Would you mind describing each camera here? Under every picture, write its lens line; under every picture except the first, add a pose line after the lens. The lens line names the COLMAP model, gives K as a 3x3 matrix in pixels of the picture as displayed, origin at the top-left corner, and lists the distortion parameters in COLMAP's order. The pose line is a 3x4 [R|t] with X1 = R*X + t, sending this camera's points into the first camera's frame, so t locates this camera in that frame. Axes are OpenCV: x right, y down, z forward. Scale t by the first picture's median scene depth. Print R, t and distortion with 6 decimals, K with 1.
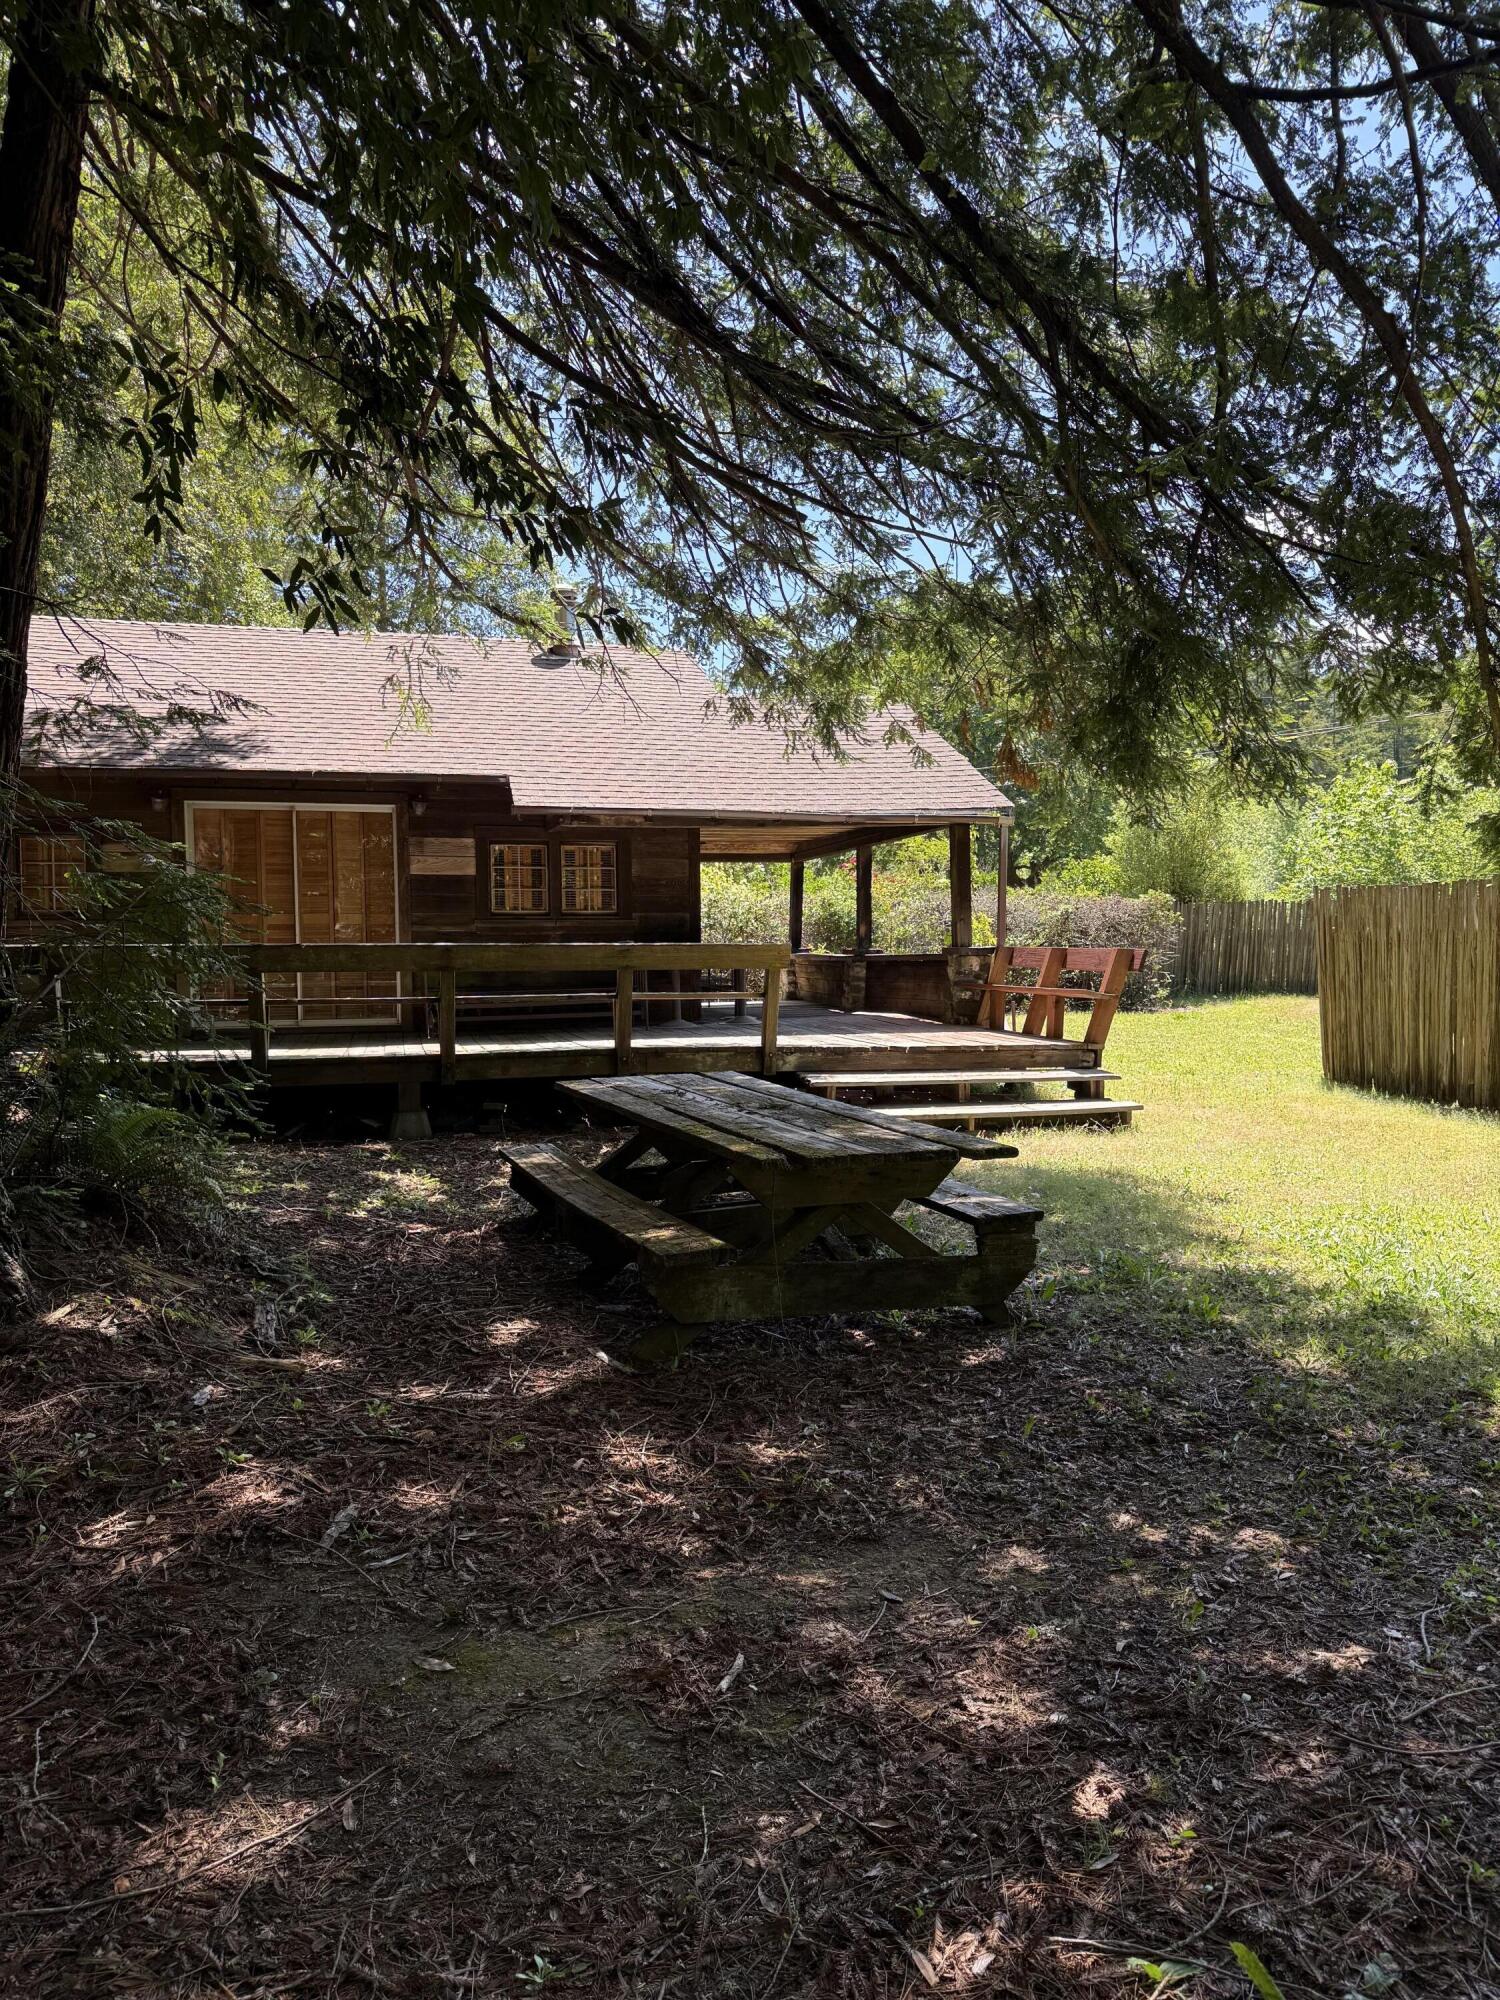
lens RADIAL K [[1425.2, 0, 762.3], [0, 1425.2, 996.3], [0, 0, 1]] dist [0.073818, -0.058705]
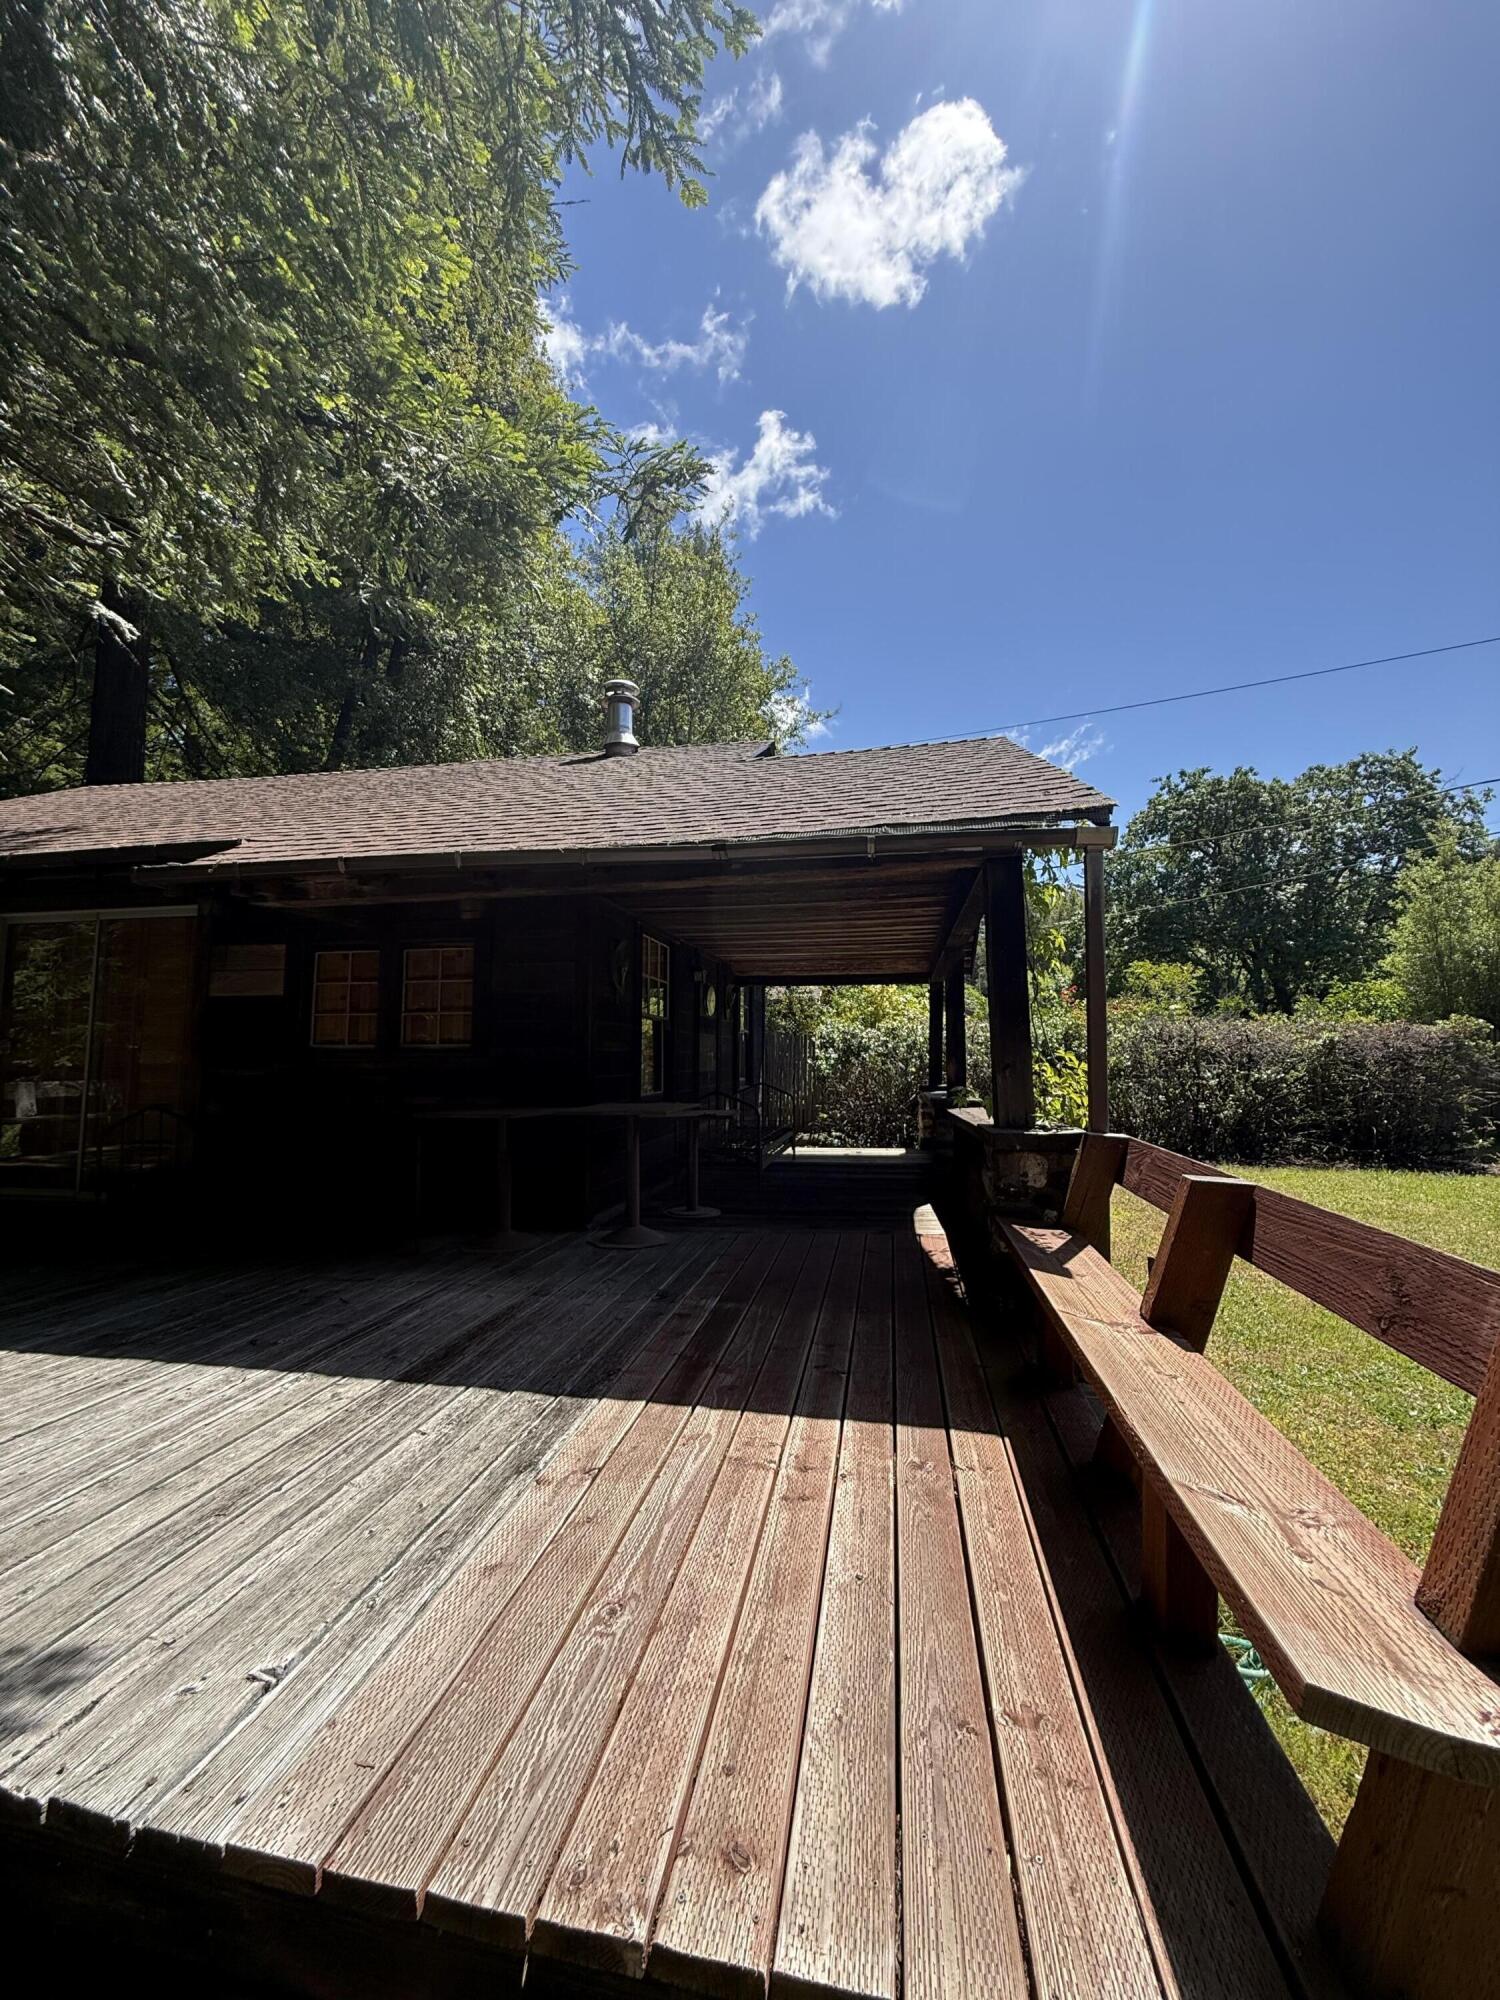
lens RADIAL K [[811.1, 0, 752.3], [0, 811.1, 991.9], [0, 0, 1]] dist [0.007766, 0.000881]
pose [[0.911049, -0.021561, -0.411733, 0.506202], [-0.024610, 0.994007, -0.106510, -0.144325], [0.411562, 0.107168, 0.905059, 2.125384]]
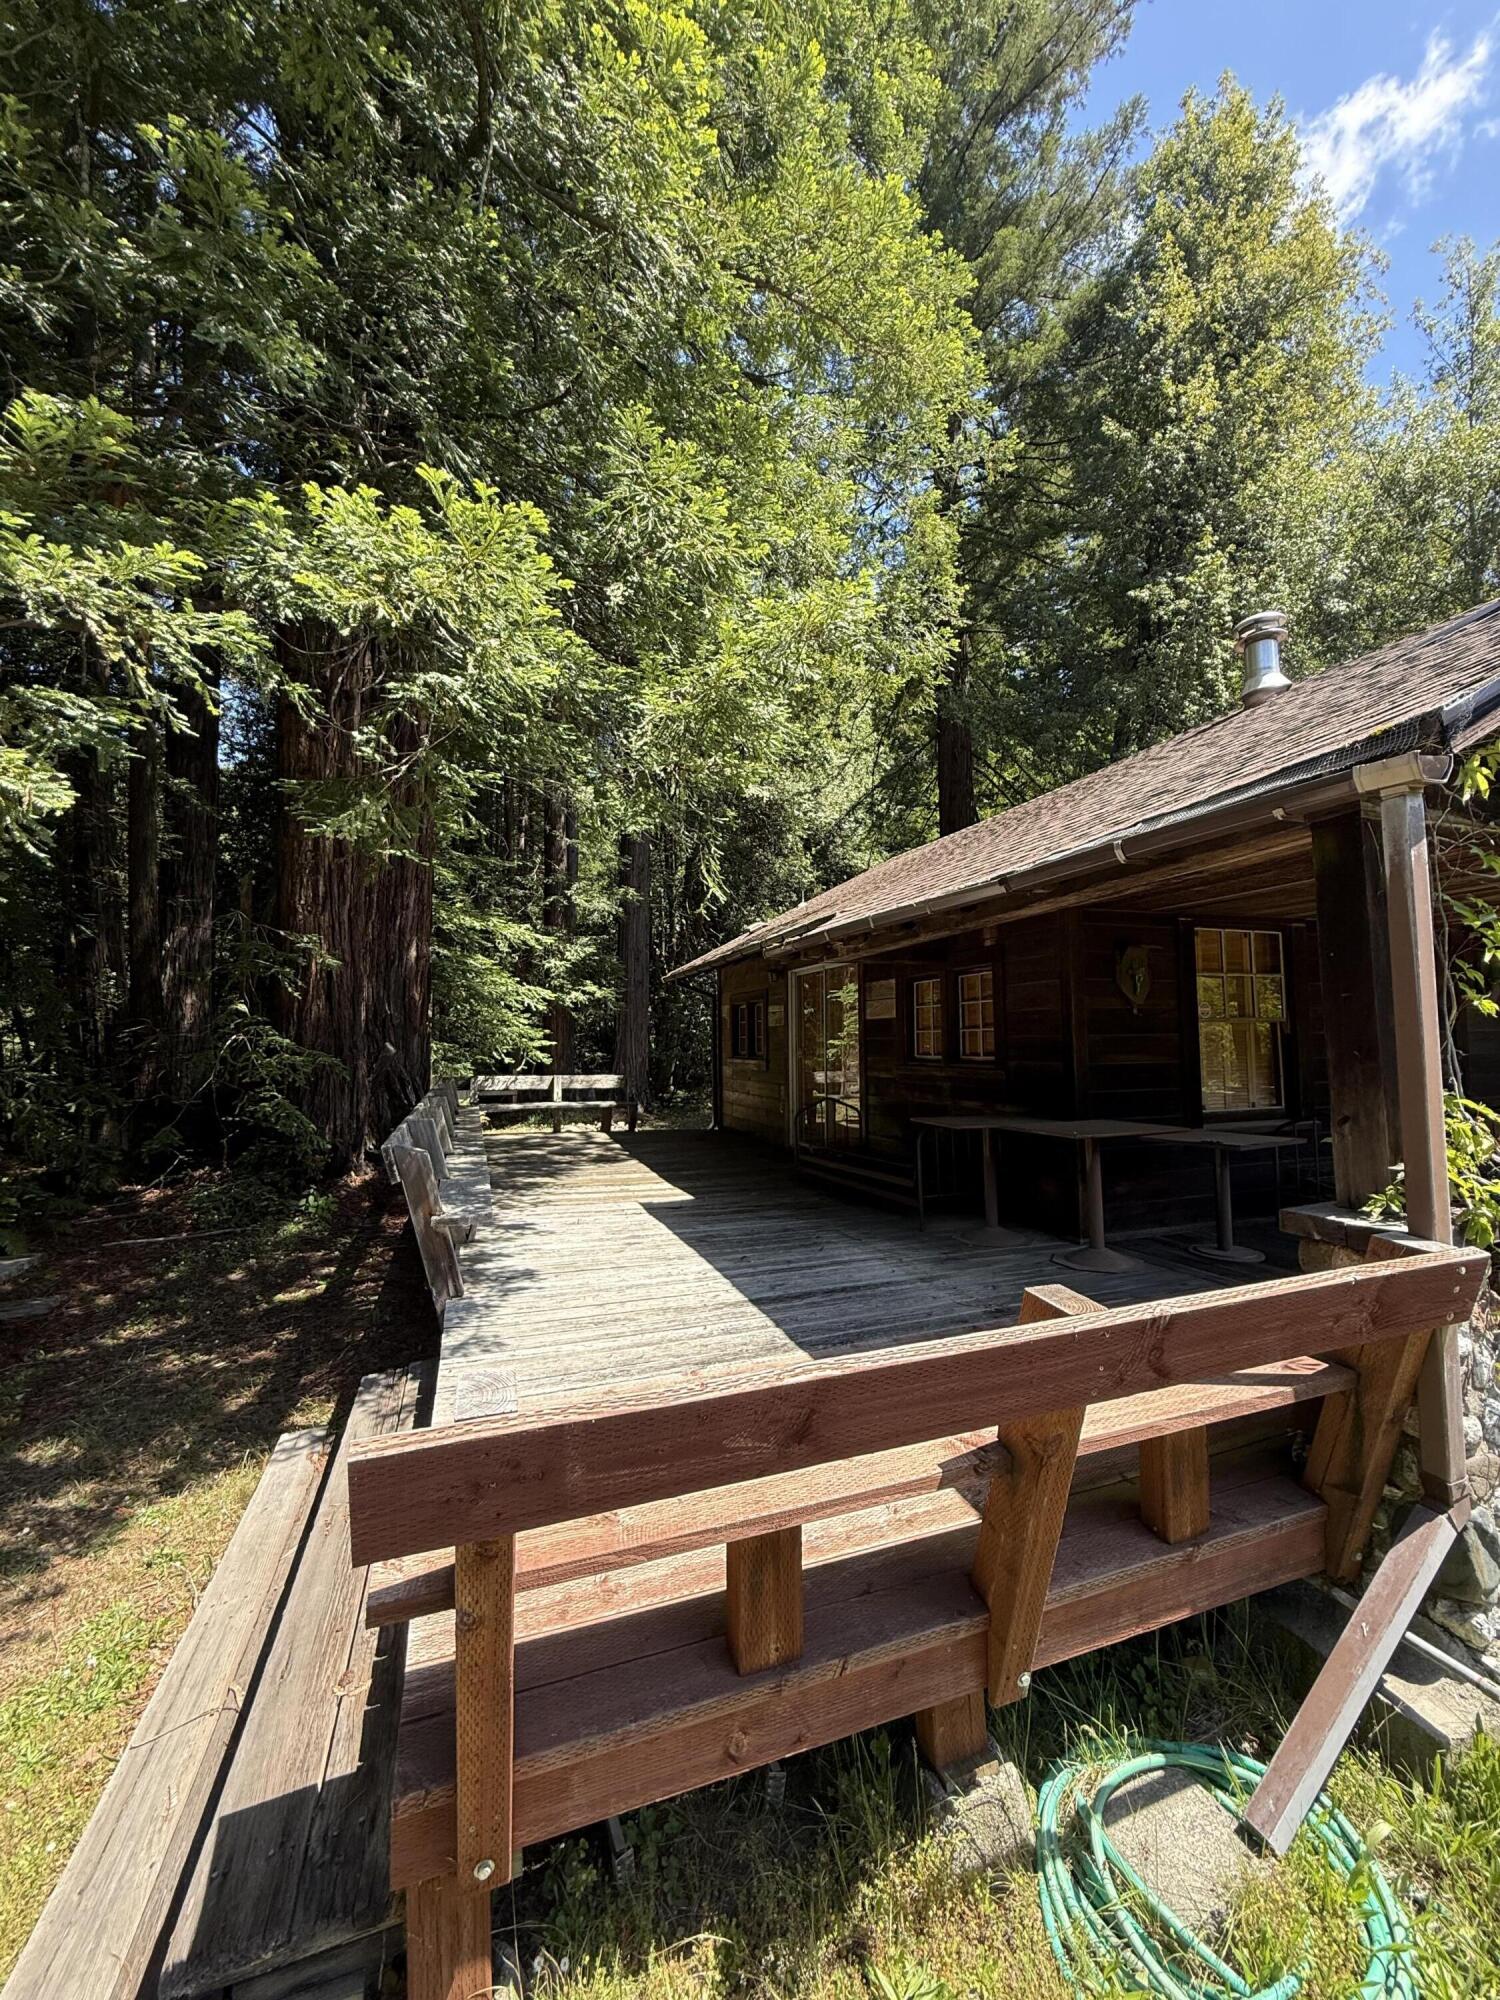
lens RADIAL K [[811.1, 0, 730.3], [0, 811.1, 998.4], [0, 0, 1]] dist [0.007766, 0.000881]
pose [[0.083436, -0.043223, -0.995575, 0.903454], [-0.023850, 0.998686, -0.045357, -0.206636], [0.996228, 0.027529, 0.082296, 2.467620]]
